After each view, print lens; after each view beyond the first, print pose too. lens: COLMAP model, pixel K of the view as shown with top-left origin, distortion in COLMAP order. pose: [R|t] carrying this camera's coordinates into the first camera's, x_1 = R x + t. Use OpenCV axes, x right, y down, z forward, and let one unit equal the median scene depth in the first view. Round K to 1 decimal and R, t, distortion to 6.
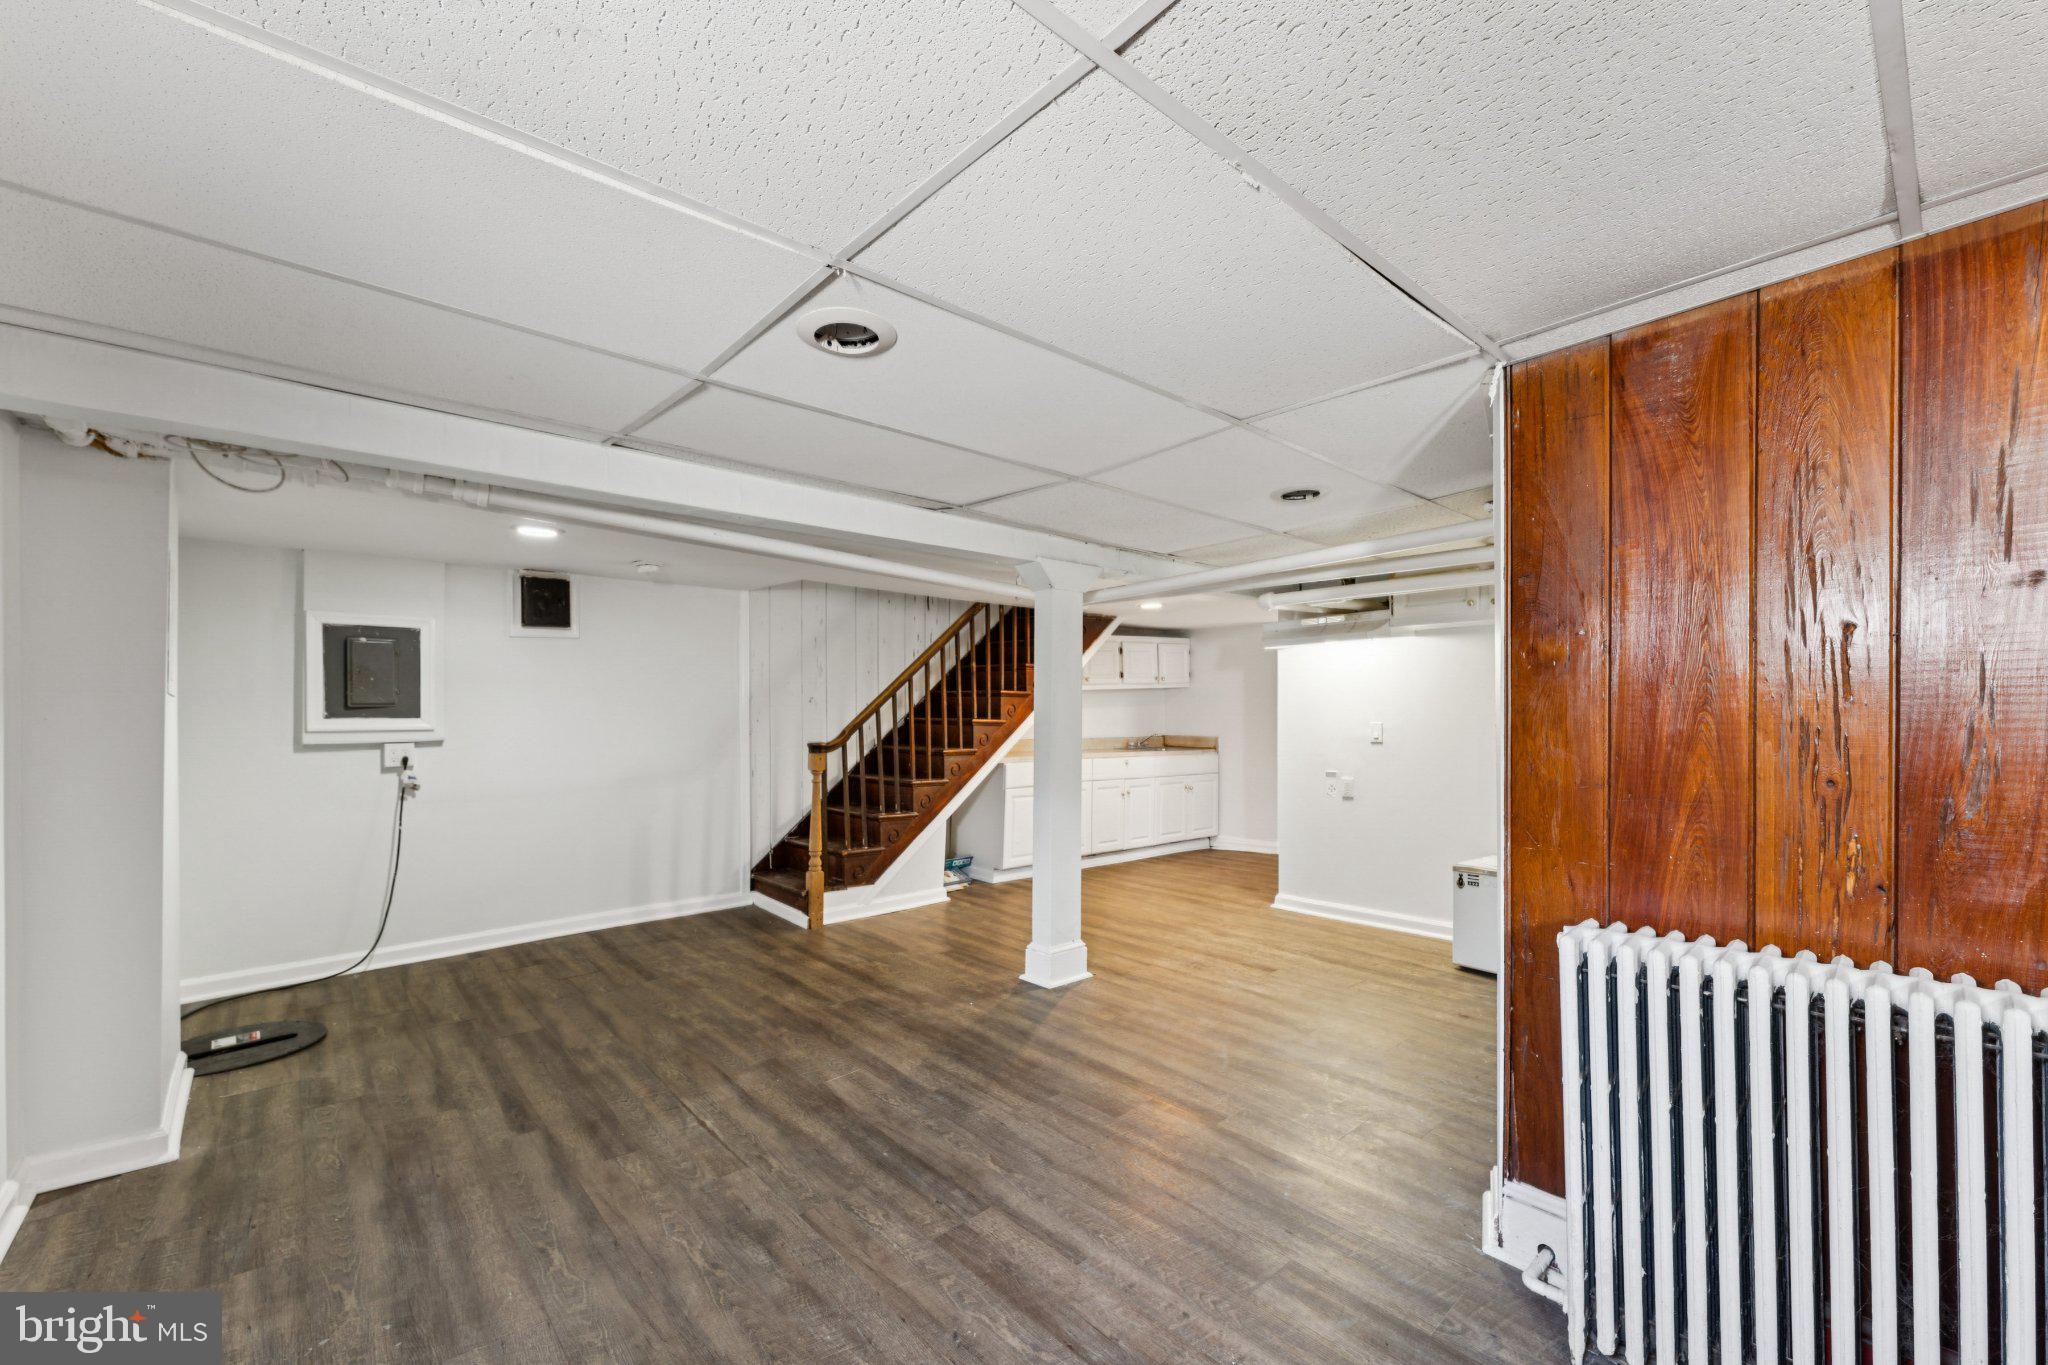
lens RADIAL K [[835.0, 0, 1022.4], [0, 835.0, 691.1], [0, 0, 1]] dist [0.001331, 0.000426]
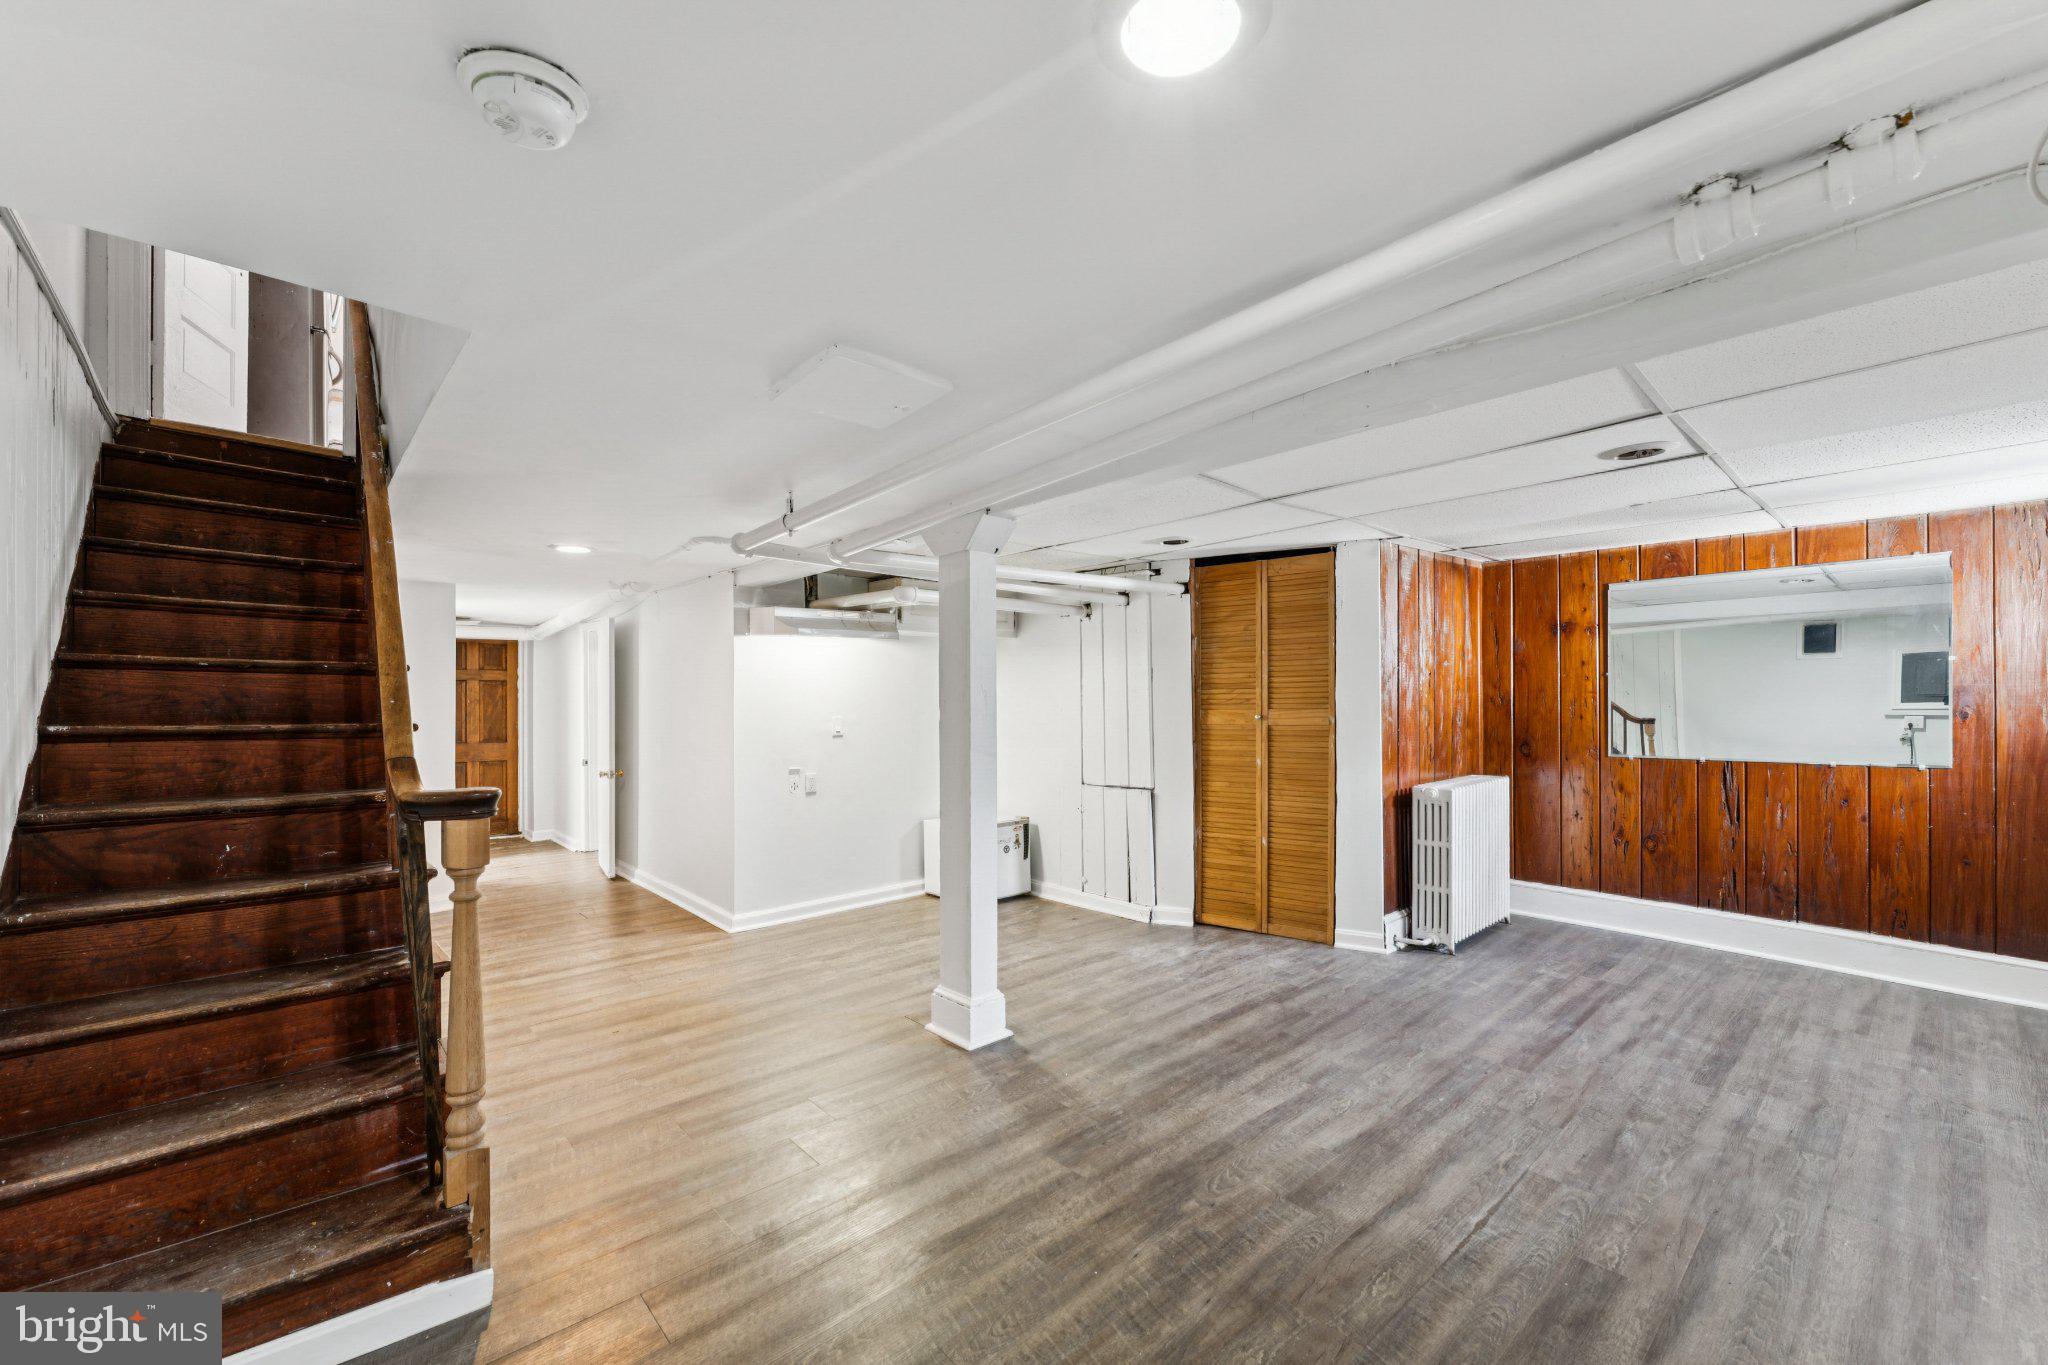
lens RADIAL K [[835.0, 0, 1022.4], [0, 835.0, 691.1], [0, 0, 1]] dist [0.001331, 0.000426]
pose [[-0.009059, 0.017523, 0.999805, -1.038005], [-0.017332, 0.999693, -0.017678, 0.032002], [-0.999809, -0.017489, -0.008752, 1.277757]]
